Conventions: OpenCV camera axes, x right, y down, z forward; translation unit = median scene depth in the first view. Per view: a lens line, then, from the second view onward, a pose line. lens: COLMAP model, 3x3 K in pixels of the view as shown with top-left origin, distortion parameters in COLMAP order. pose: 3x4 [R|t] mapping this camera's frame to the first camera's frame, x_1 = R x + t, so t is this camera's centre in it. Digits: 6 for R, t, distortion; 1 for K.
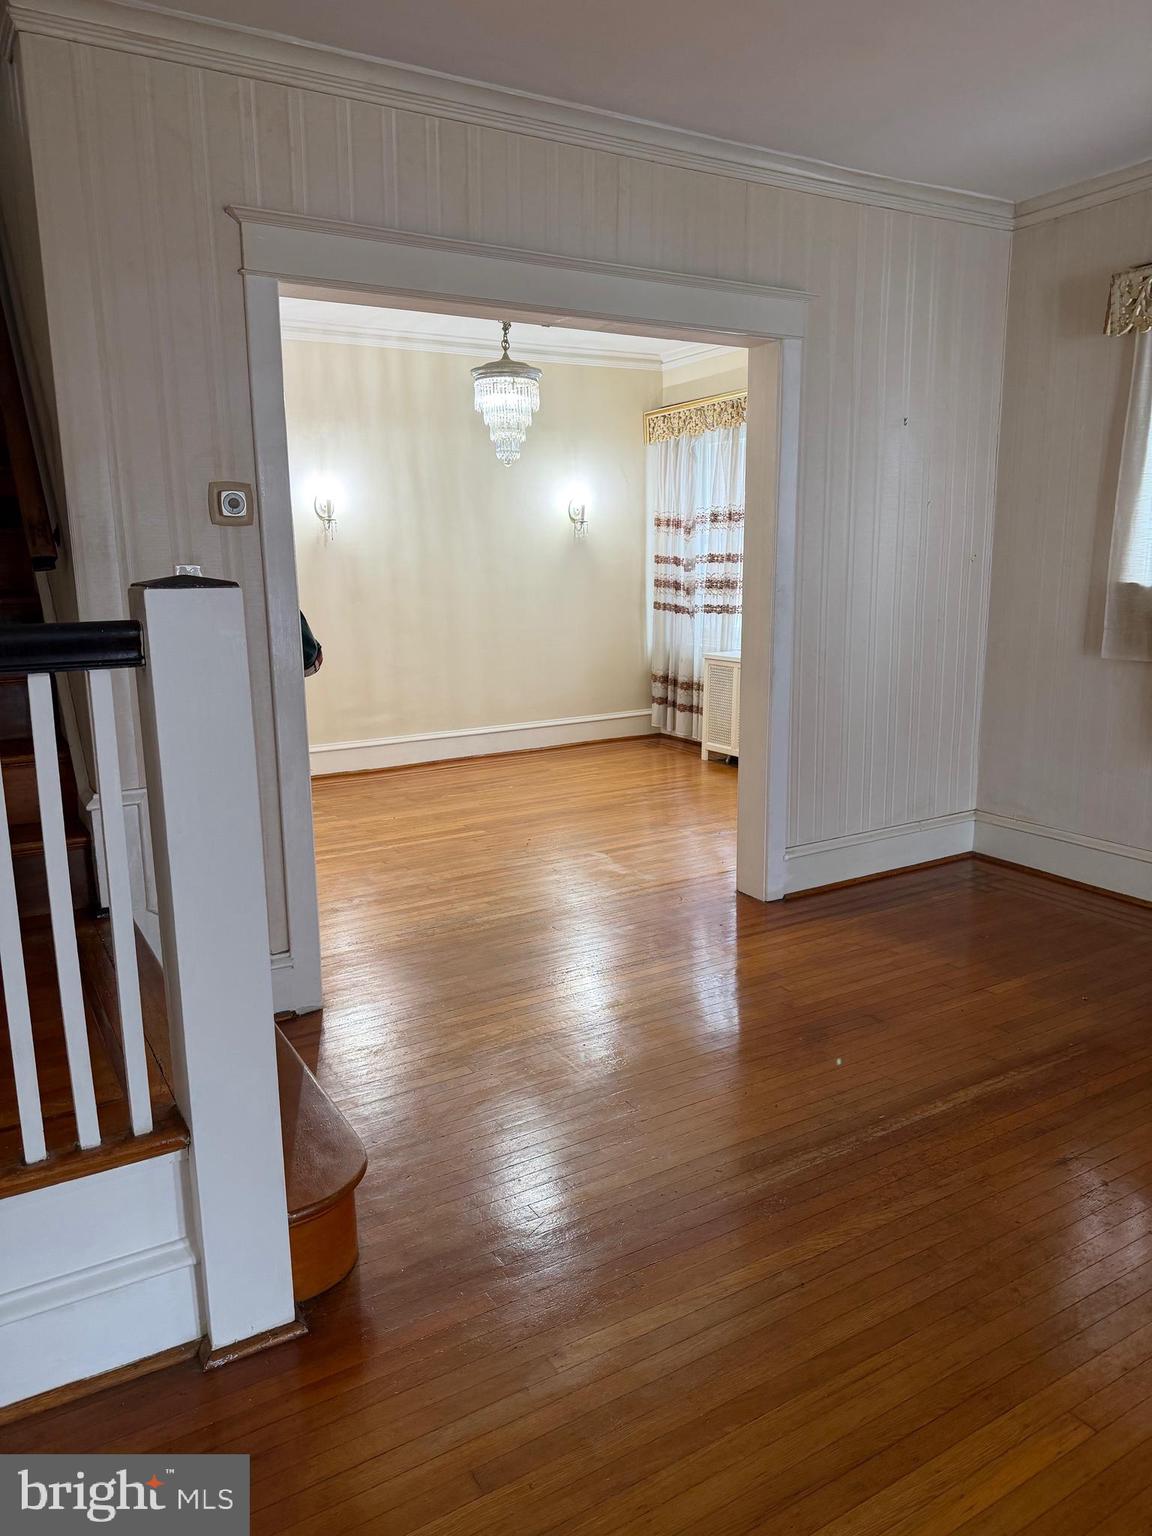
lens RADIAL K [[1082.1, 0, 582.9], [0, 1082.1, 772.7], [0, 0, 1]] dist [0.032432, -0.044263]
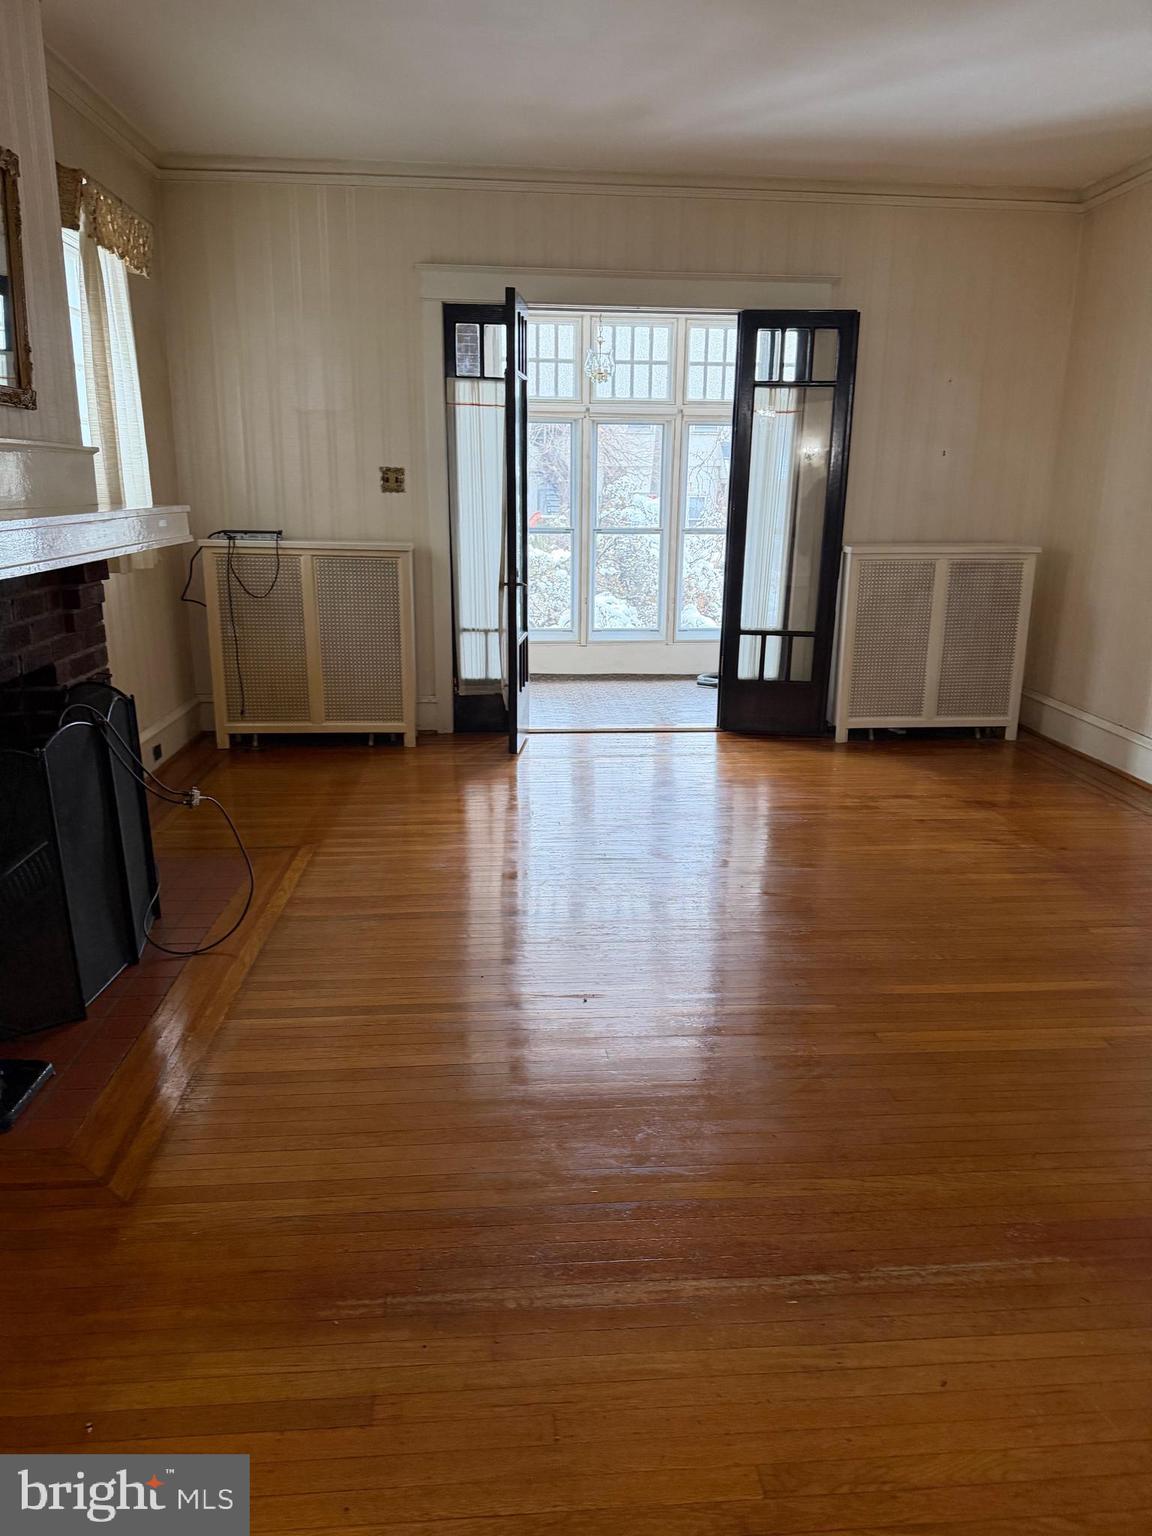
lens RADIAL K [[1078.6, 0, 582.6], [0, 1078.6, 762.8], [0, 0, 1]] dist [0.169921, -0.319799]
pose [[-0.893589, -0.109012, 0.435448, 0.133709], [0.089616, 0.907212, 0.411018, -0.272788], [-0.439849, 0.406304, -0.800905, 1.474304]]
